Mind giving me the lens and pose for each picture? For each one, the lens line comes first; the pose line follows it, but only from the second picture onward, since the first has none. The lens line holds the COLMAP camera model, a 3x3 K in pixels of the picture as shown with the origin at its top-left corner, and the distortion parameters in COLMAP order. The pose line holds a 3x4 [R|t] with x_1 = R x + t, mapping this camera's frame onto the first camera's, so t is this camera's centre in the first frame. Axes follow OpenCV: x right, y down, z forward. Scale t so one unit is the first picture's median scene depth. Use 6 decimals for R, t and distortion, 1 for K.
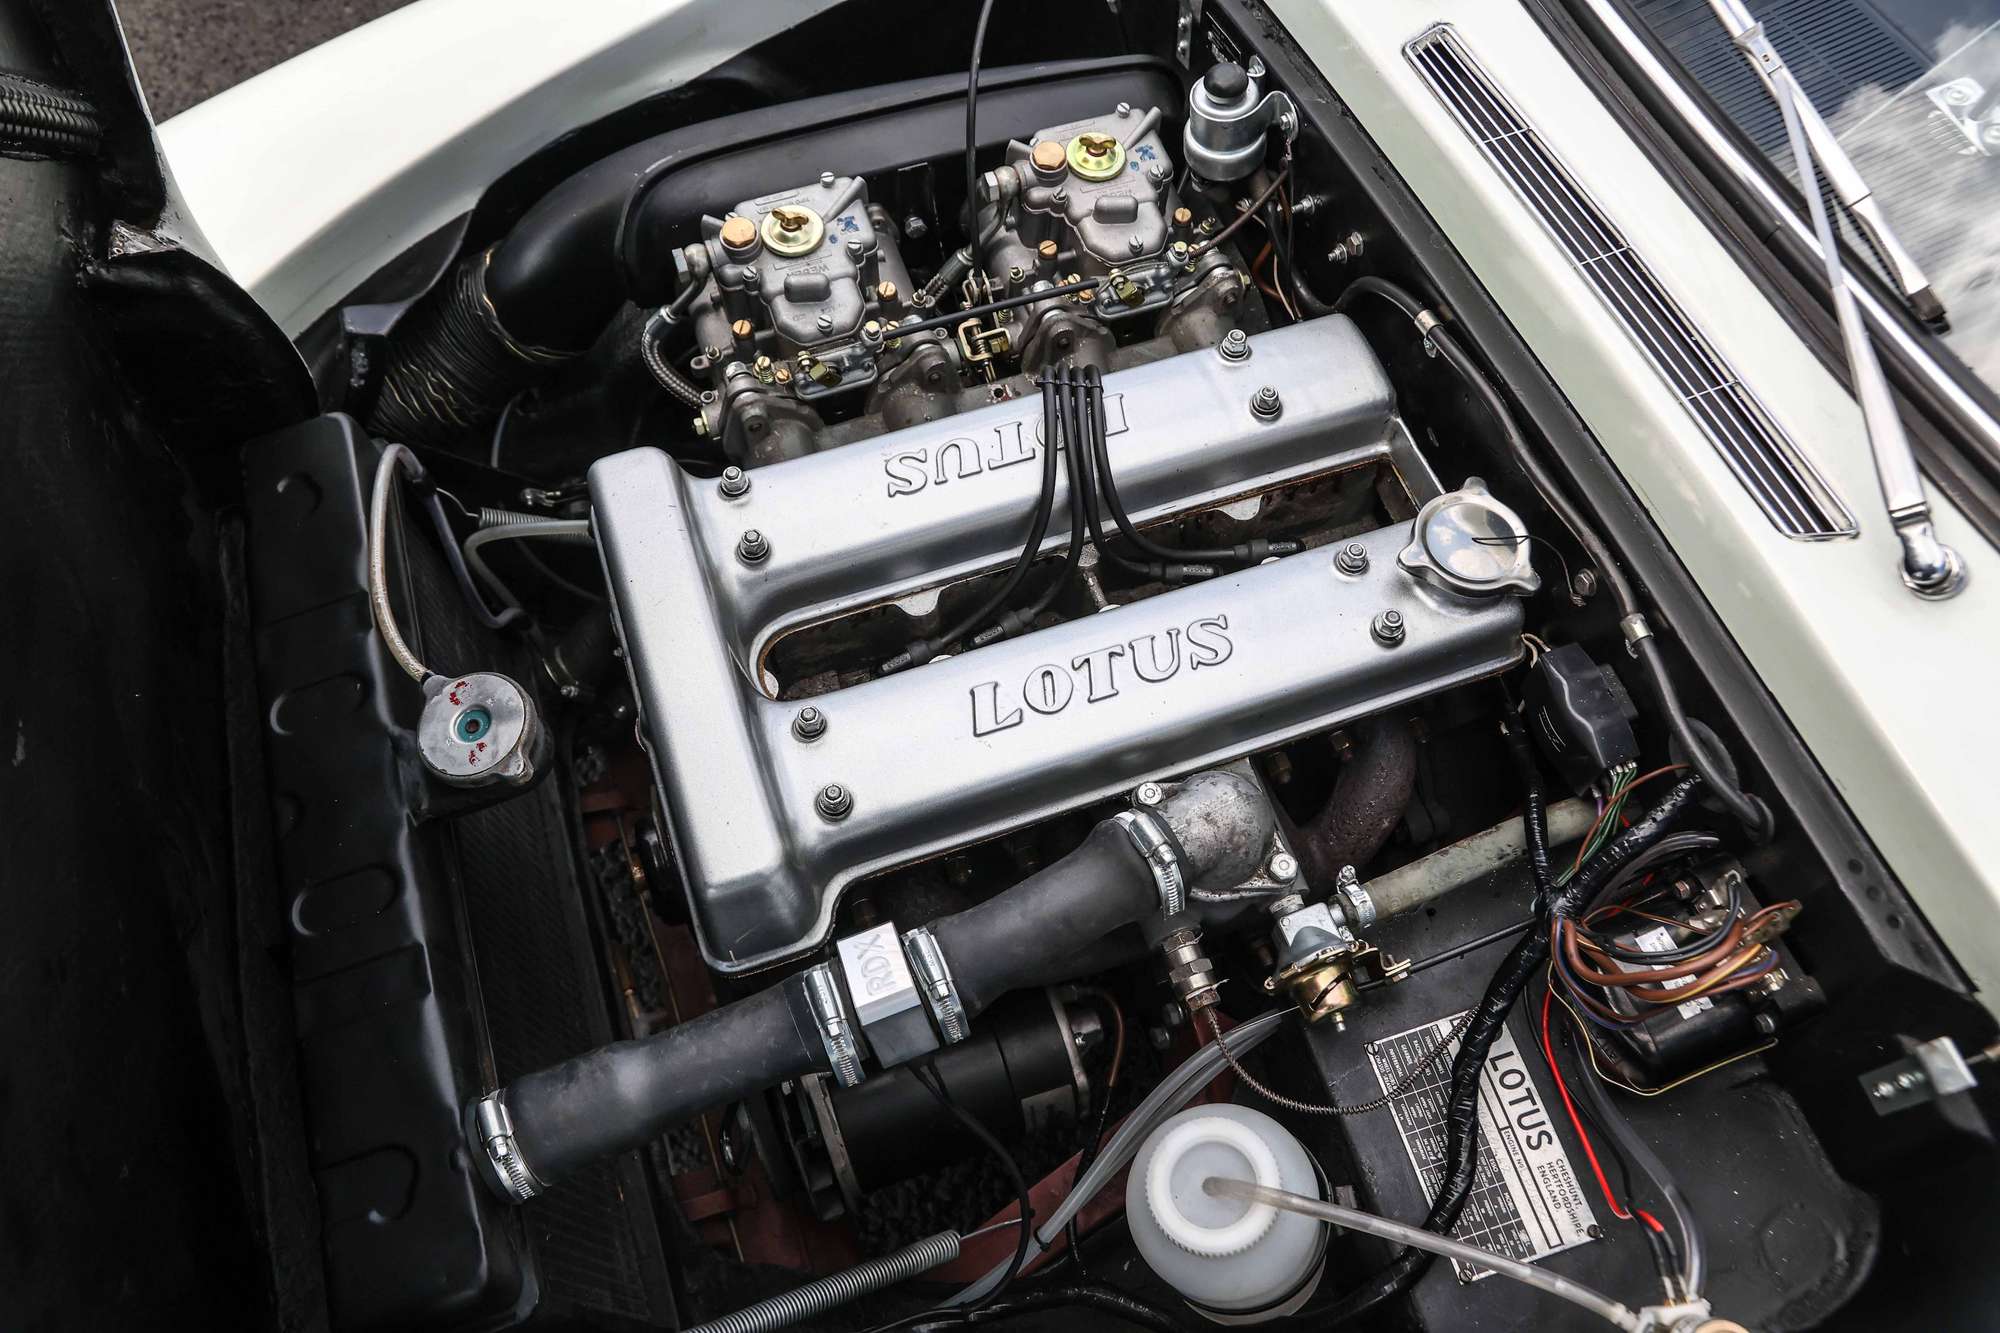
lens RADIAL K [[1388.3, 0, 982.4], [0, 1388.3, 669.8], [0, 0, 1]] dist [-0.147967, 0.105306]
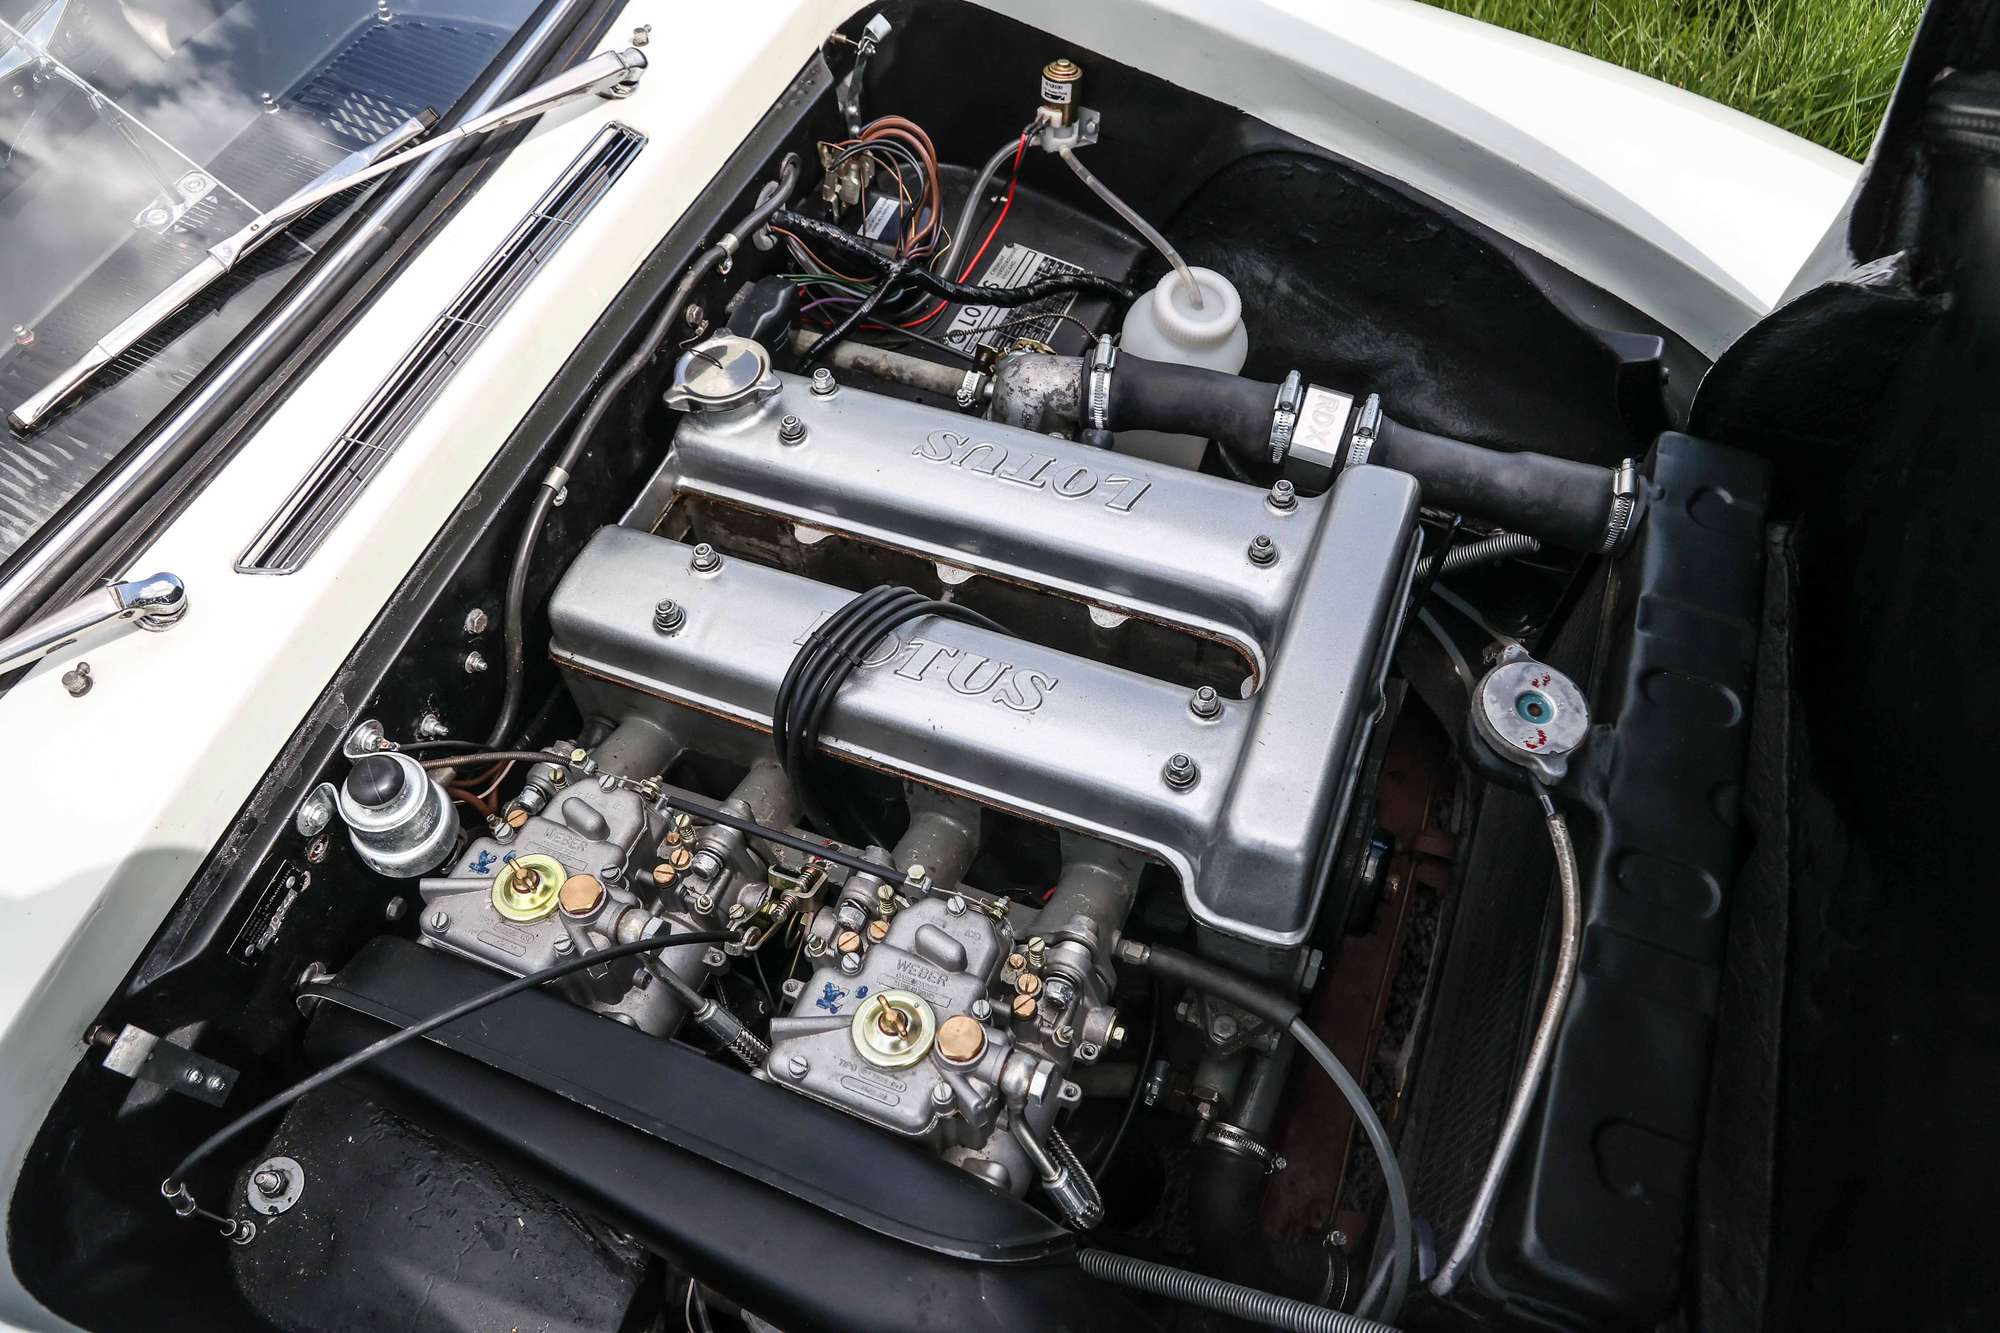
lens RADIAL K [[1388.3, 0, 982.4], [0, 1388.3, 669.8], [0, 0, 1]] dist [-0.147967, 0.105306]
pose [[-0.747180, -0.509378, 0.426914, -0.470482], [0.618233, -0.296915, 0.727757, -0.924353], [-0.243946, 0.807698, 0.536763, 0.511167]]
